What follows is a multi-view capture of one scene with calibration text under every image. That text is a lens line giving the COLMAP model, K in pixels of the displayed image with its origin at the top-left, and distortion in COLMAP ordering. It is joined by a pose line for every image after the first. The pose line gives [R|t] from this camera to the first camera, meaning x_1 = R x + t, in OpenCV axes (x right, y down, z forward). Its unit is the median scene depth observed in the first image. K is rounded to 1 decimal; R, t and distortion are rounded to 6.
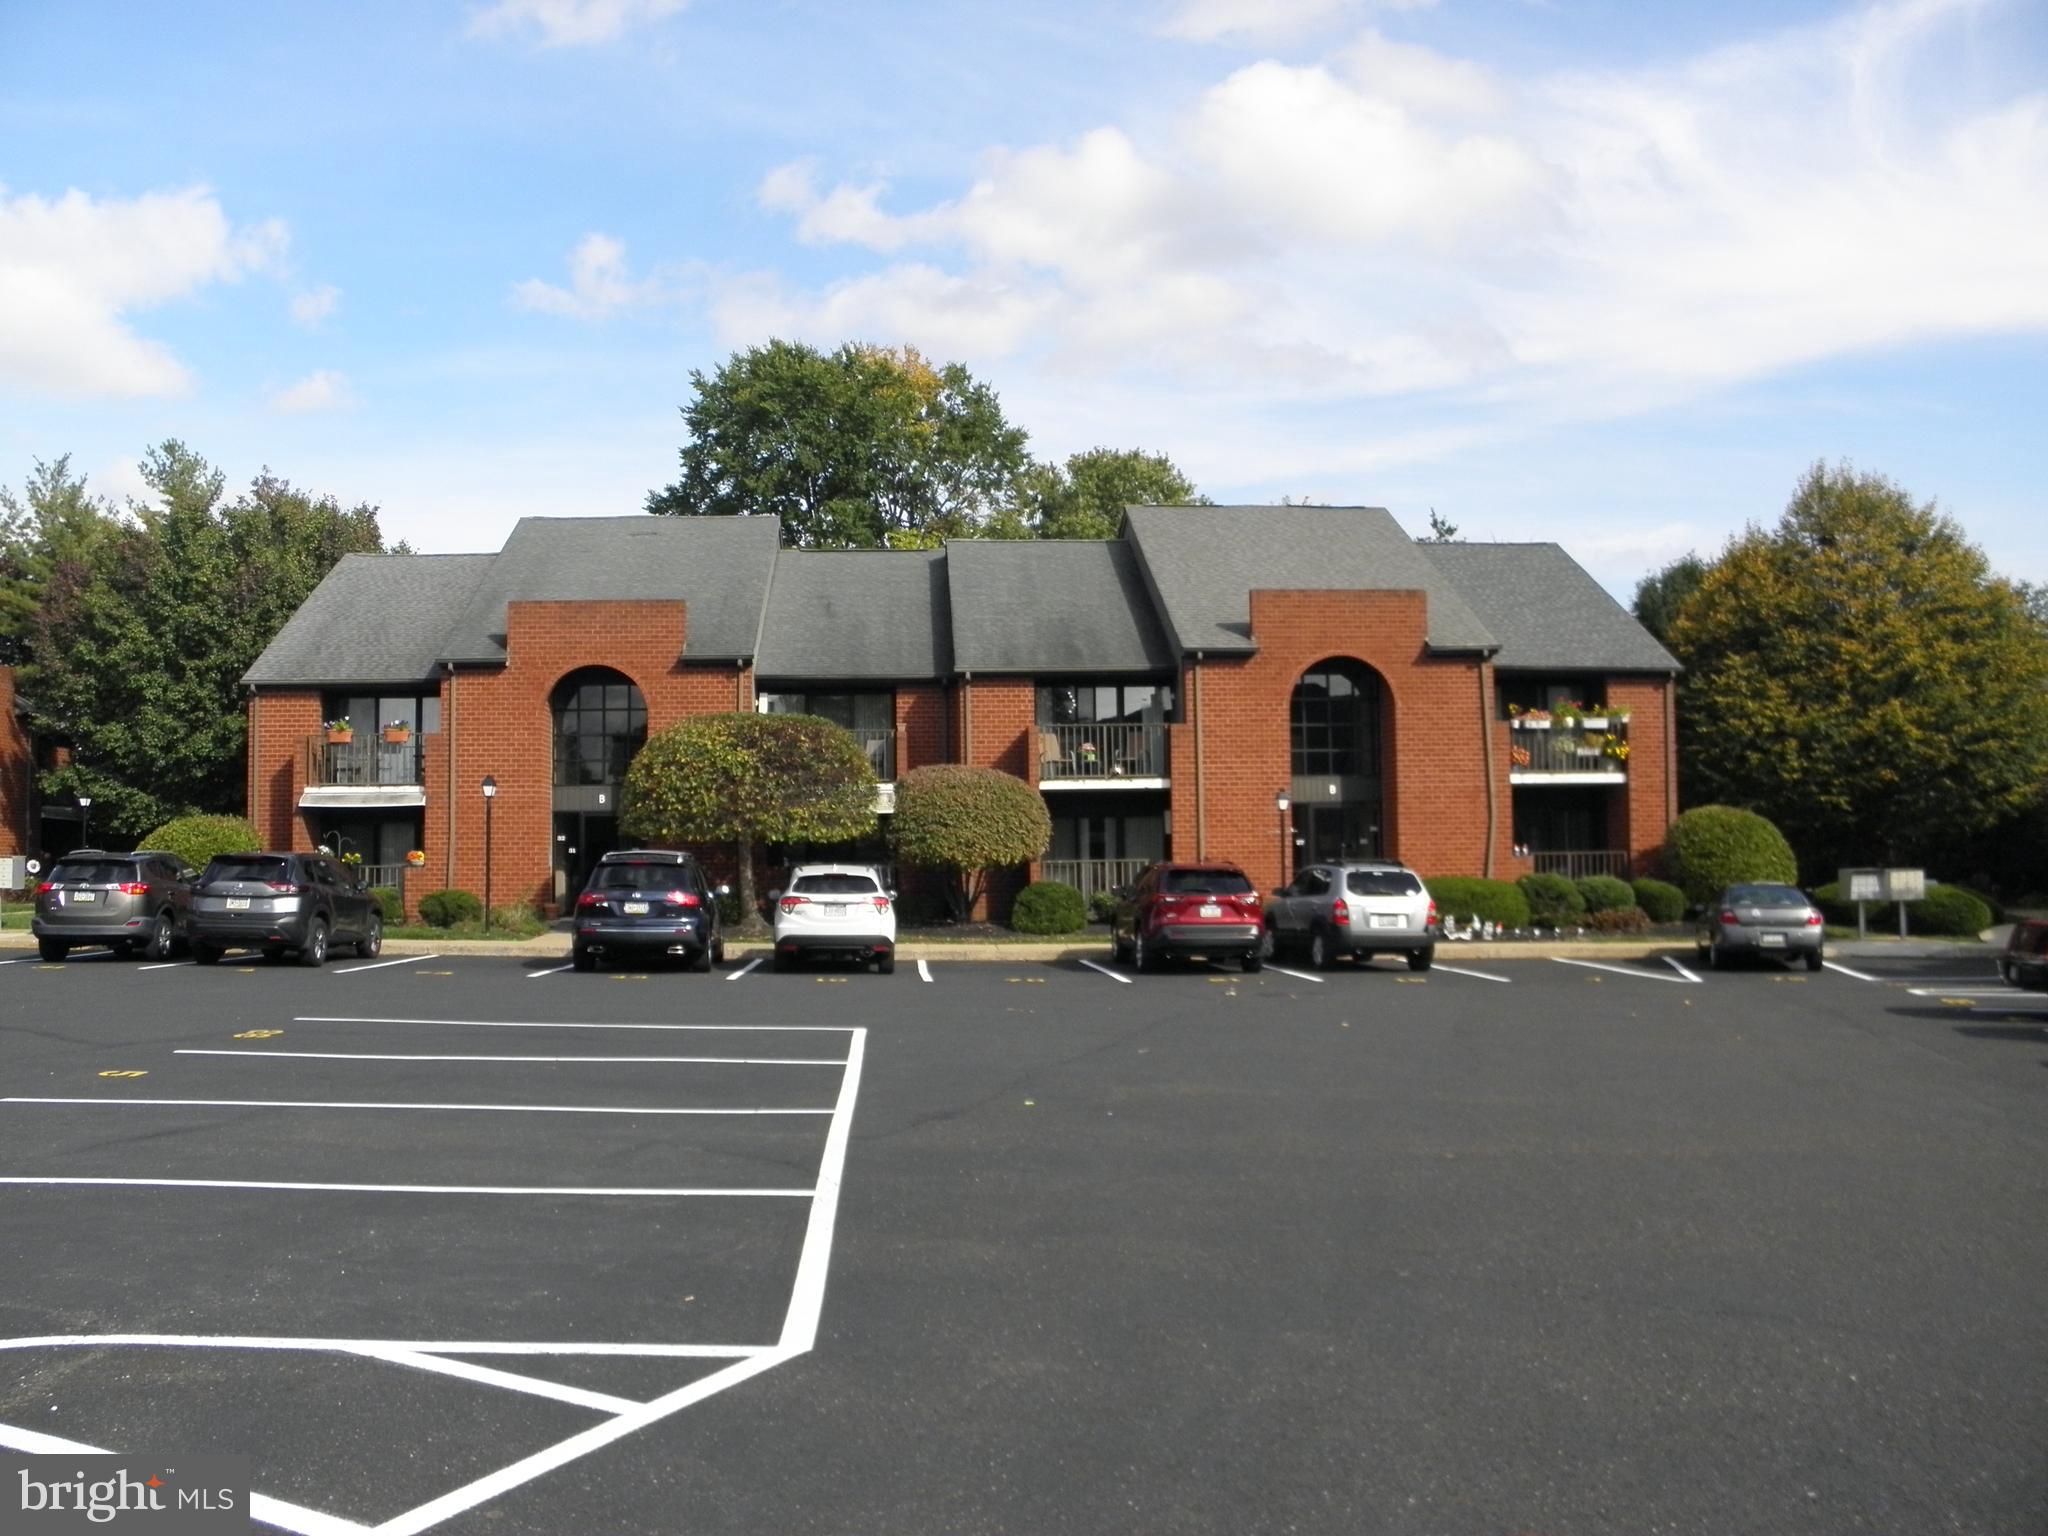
lens RADIAL K [[1711.9, 0, 997.2], [0, 1711.9, 761.9], [0, 0, 1]] dist [-0.191991, 0.165726]
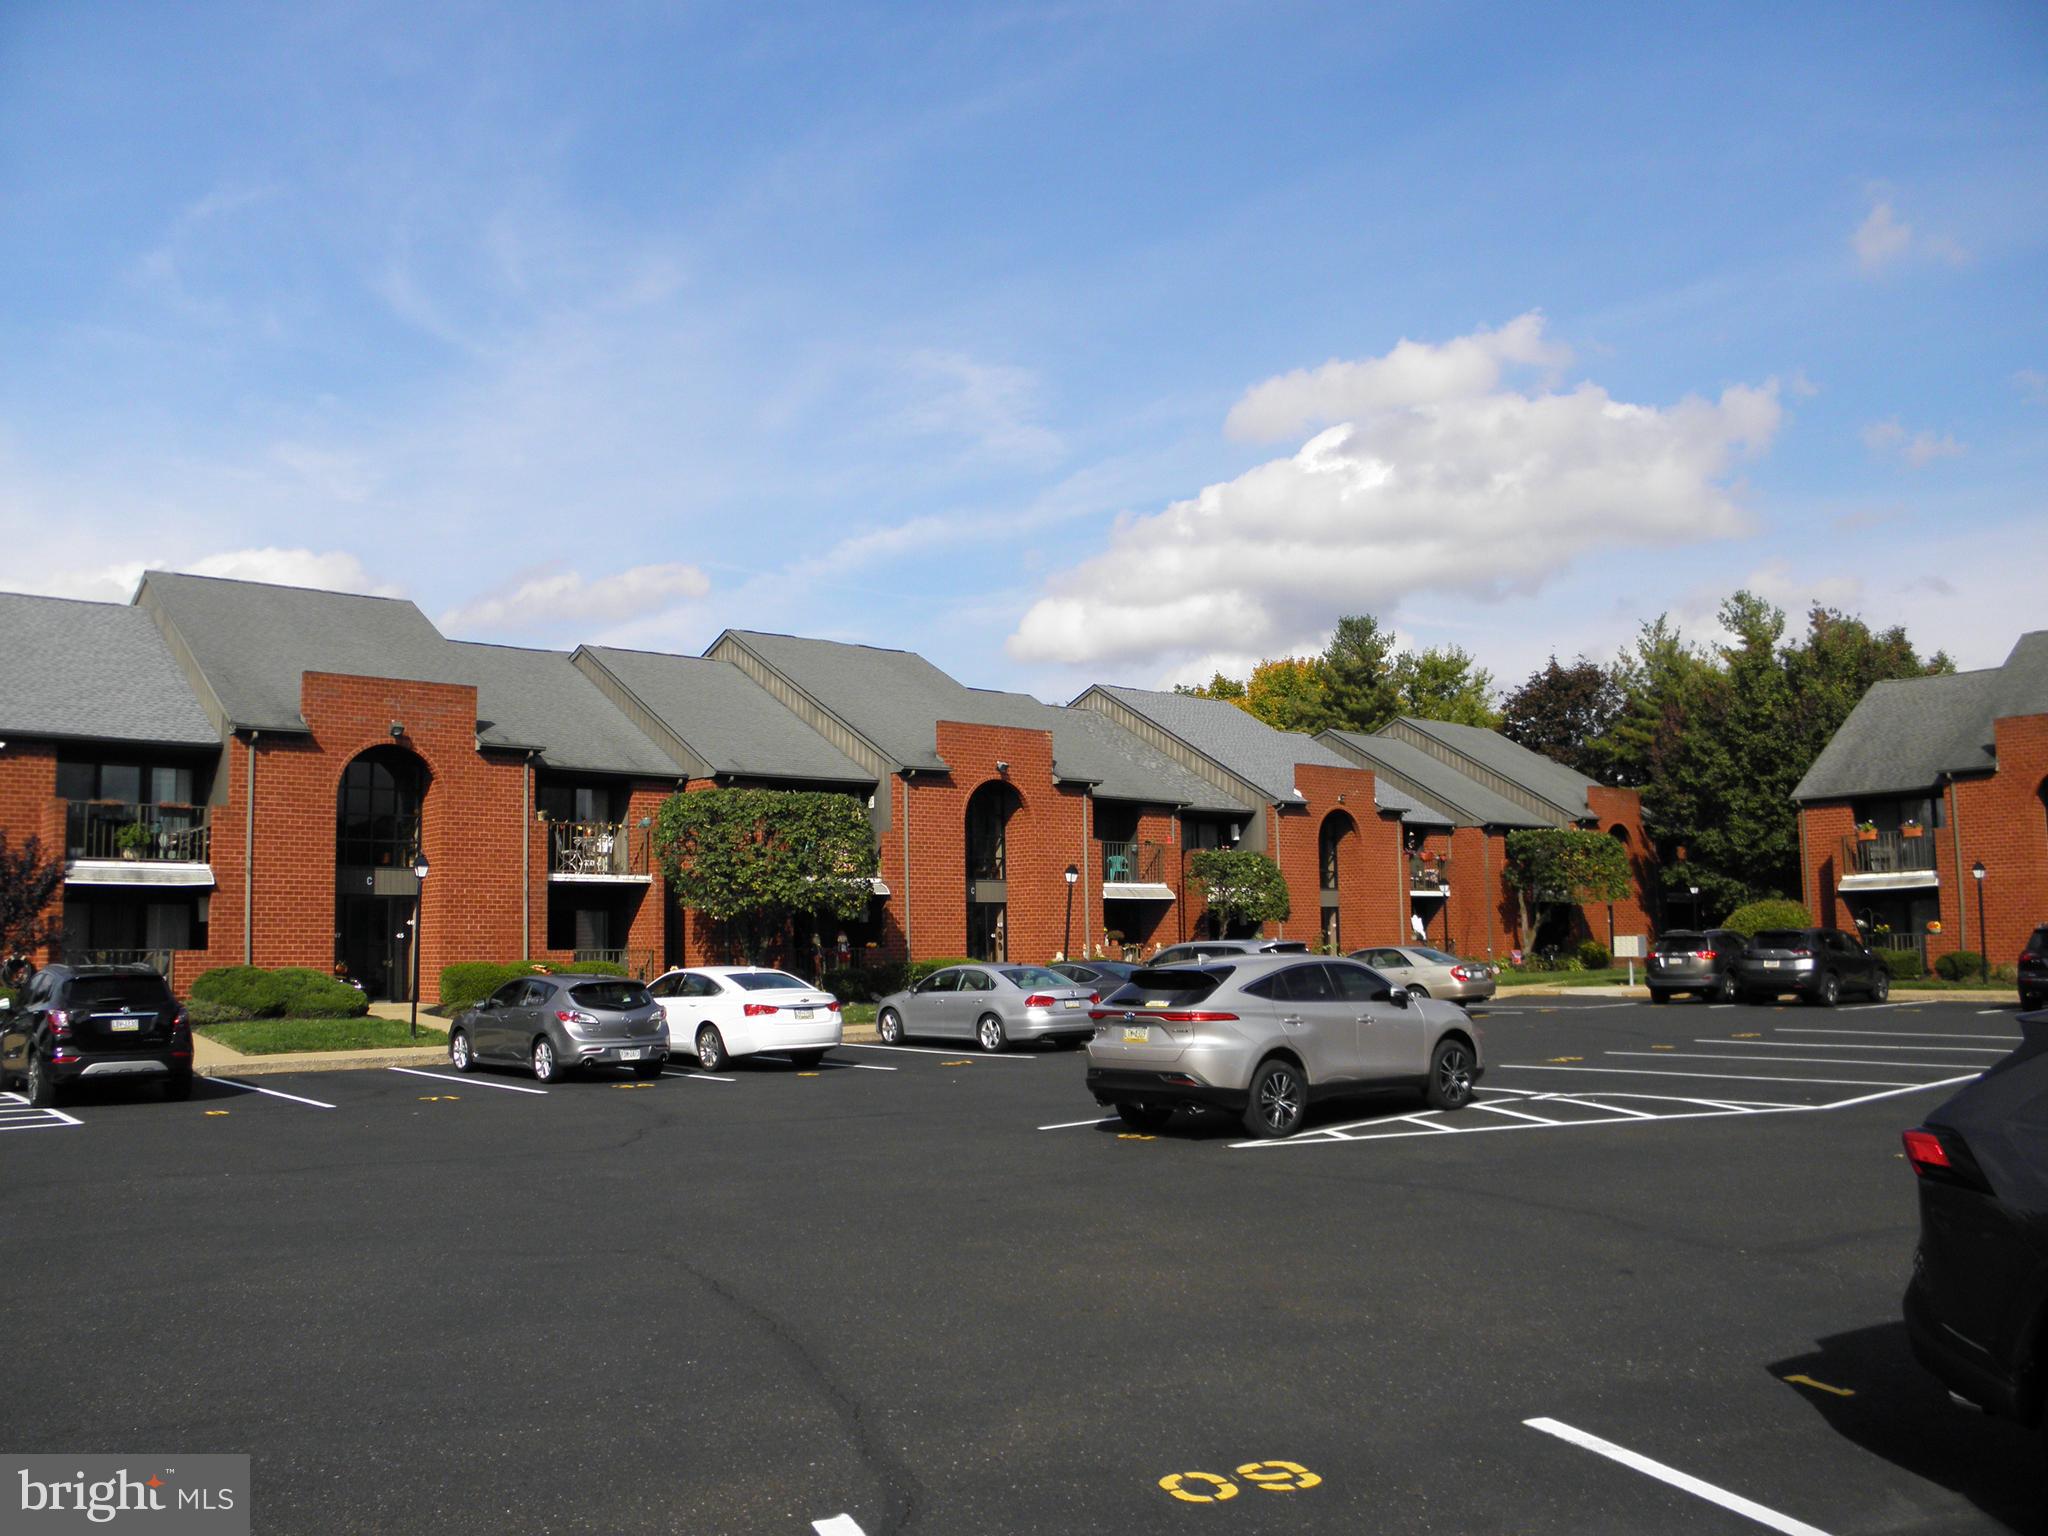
lens RADIAL K [[1711.9, 0, 997.2], [0, 1711.9, 761.9], [0, 0, 1]] dist [-0.191991, 0.165726]
pose [[0.599086, -0.091279, -0.795465, 0.183304], [0.059865, 0.995806, -0.069182, -0.019794], [0.798443, -0.006174, 0.602038, -0.258329]]
